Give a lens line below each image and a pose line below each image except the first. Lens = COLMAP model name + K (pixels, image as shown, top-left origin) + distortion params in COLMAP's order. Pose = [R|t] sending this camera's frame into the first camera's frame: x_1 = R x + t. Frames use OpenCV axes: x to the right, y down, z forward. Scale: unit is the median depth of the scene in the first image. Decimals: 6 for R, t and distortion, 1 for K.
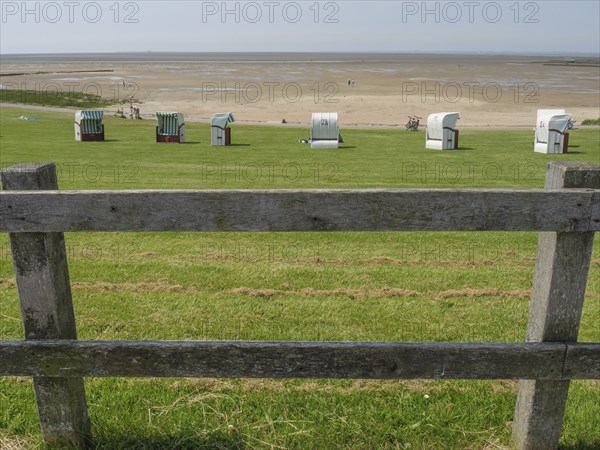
lens RADIAL K [[540.6, 0, 283.5], [0, 540.6, 223.3], [0, 0, 1]] dist [-0.047019, 0.009316]
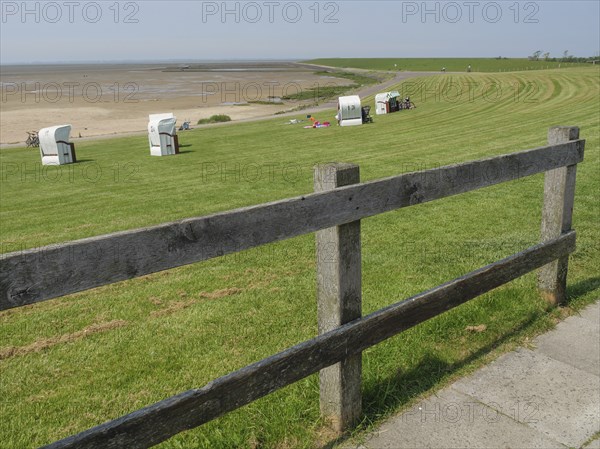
lens RADIAL K [[540.6, 0, 283.5], [0, 540.6, 222.8], [0, 0, 1]] dist [-0.047019, 0.009316]
pose [[0.792865, -0.182727, 0.581357, 0.234712], [0.192420, 0.980249, 0.045678, -0.021058], [-0.578221, 0.075648, 0.812366, 0.048293]]
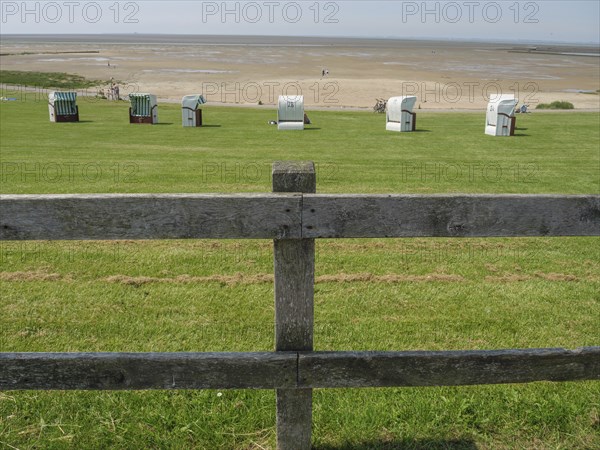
lens RADIAL K [[505.9, 0, 298.3], [0, 505.9, 236.1], [0, 0, 1]] dist [-0.052756, 0.007330]
pose [[0.997868, -0.008508, 0.064704, 0.163867], [0.003837, 0.997400, 0.071965, -0.017018], [-0.065148, -0.071563, 0.995306, 0.038531]]
